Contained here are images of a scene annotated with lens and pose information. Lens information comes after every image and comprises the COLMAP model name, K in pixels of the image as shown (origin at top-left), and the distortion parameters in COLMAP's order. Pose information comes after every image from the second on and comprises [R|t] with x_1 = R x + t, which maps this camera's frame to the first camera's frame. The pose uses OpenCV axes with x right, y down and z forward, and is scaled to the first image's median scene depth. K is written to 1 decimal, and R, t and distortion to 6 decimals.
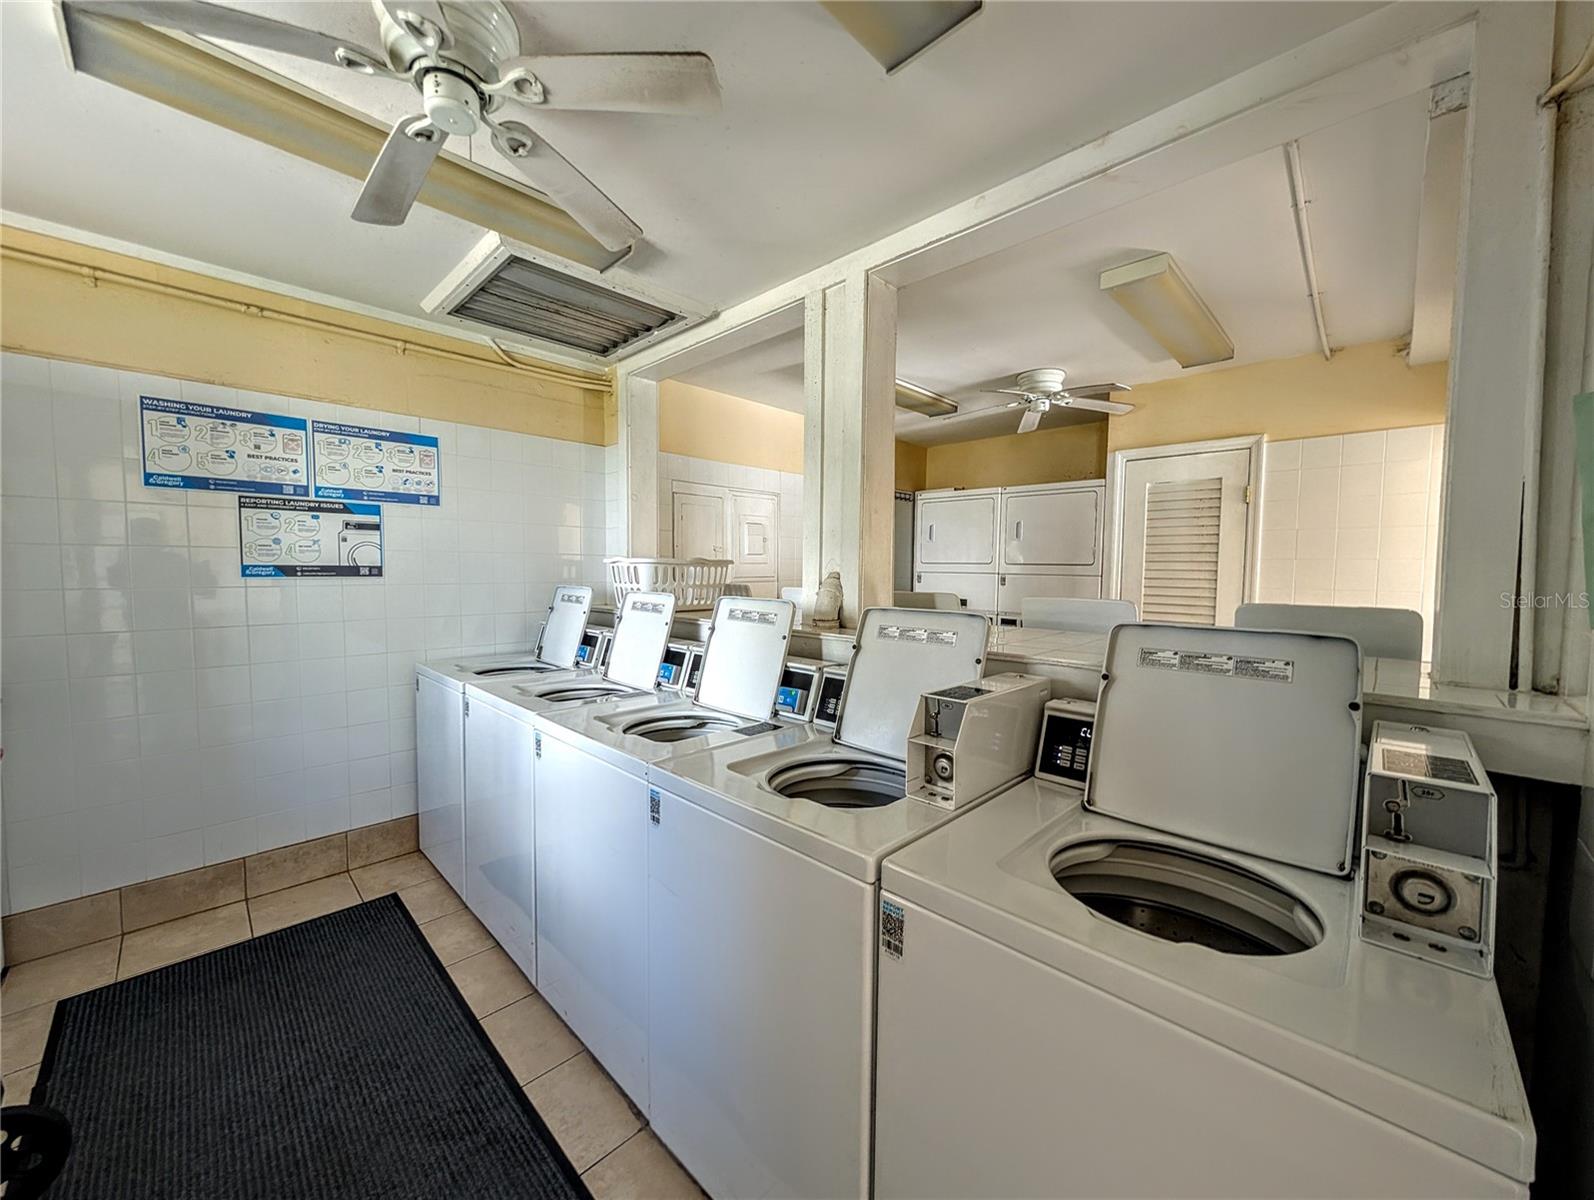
lens RADIAL K [[604.0, 0, 793.7], [0, 604.0, 602.3], [0, 0, 1]] dist [0.002391, 0.000359]
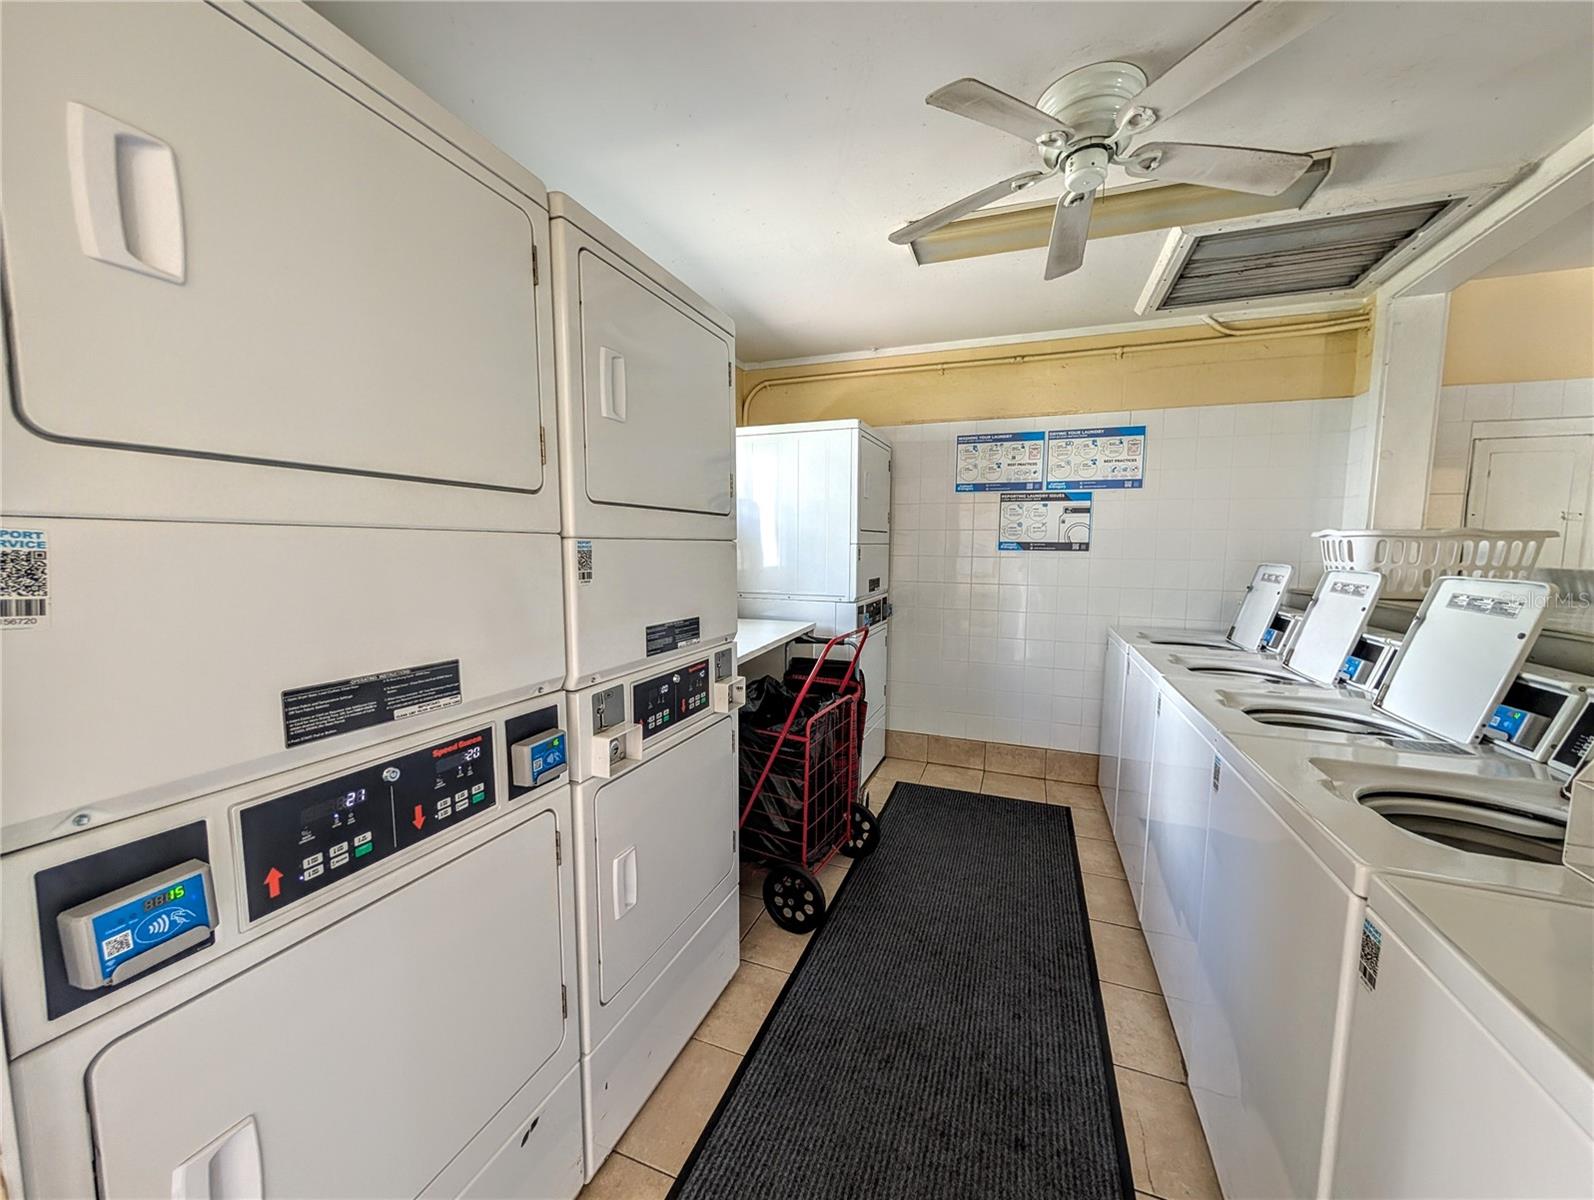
lens RADIAL K [[604.0, 0, 795.0], [0, 604.0, 603.4], [0, 0, 1]] dist [0.002391, 0.000359]
pose [[0.402713, 0.084027, -0.911462, 0.212134], [-0.062285, 0.995985, 0.064299, 0.022212], [0.913205, 0.030876, 0.406329, -0.025388]]
